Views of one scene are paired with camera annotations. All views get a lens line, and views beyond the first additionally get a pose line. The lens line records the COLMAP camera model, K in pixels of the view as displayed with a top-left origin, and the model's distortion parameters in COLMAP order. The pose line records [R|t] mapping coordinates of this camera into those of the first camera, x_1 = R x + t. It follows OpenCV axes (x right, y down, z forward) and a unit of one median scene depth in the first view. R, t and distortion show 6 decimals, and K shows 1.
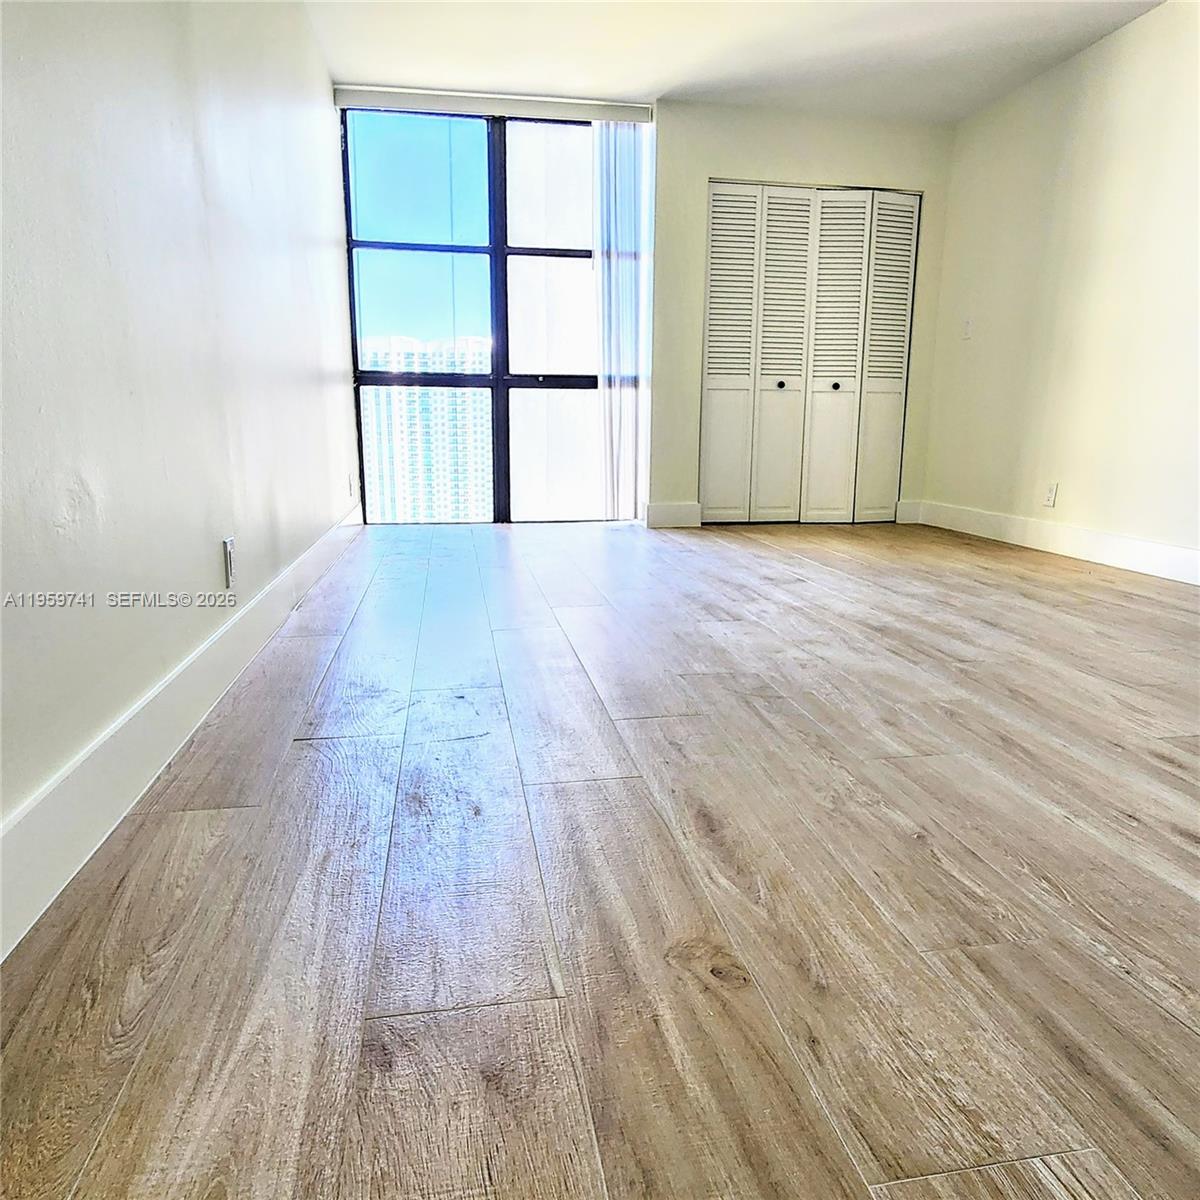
lens RADIAL K [[832.4, 0, 600.0], [0, 832.4, 600.0], [0, 0, 1]] dist [0.003956, -0.003495]
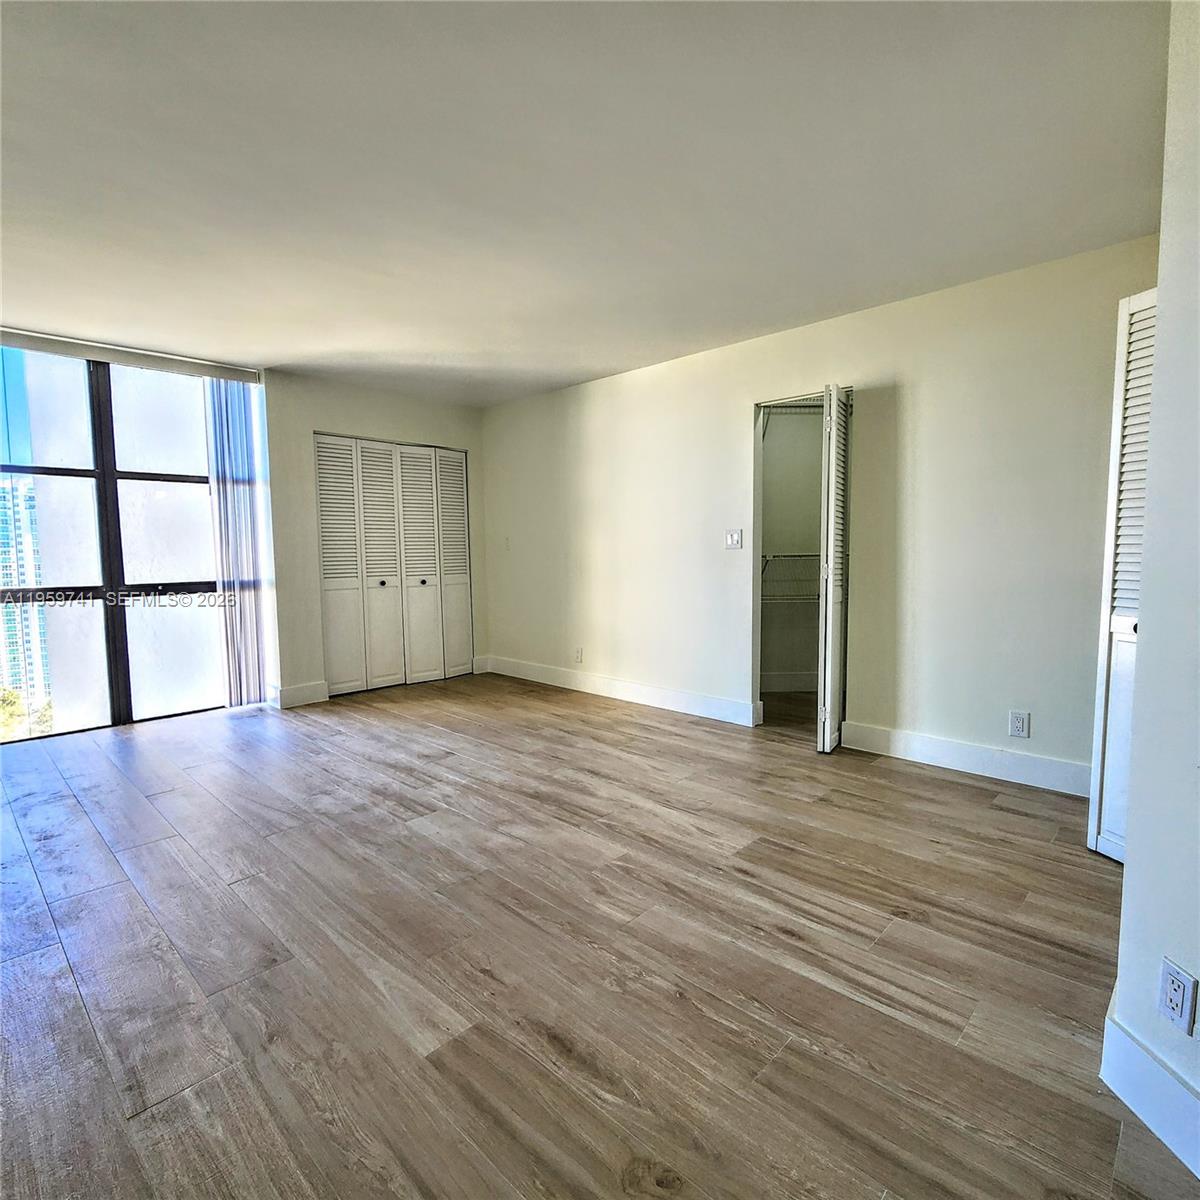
lens RADIAL K [[644.3, 0, 600.0], [0, 644.3, 600.0], [0, 0, 1]] dist [0.004002, -0.003351]
pose [[0.807979, -0.063344, 0.585796, -0.160093], [0.143299, 0.985479, -0.091088, -0.142169], [-0.571520, 0.157541, 0.805324, -0.011213]]
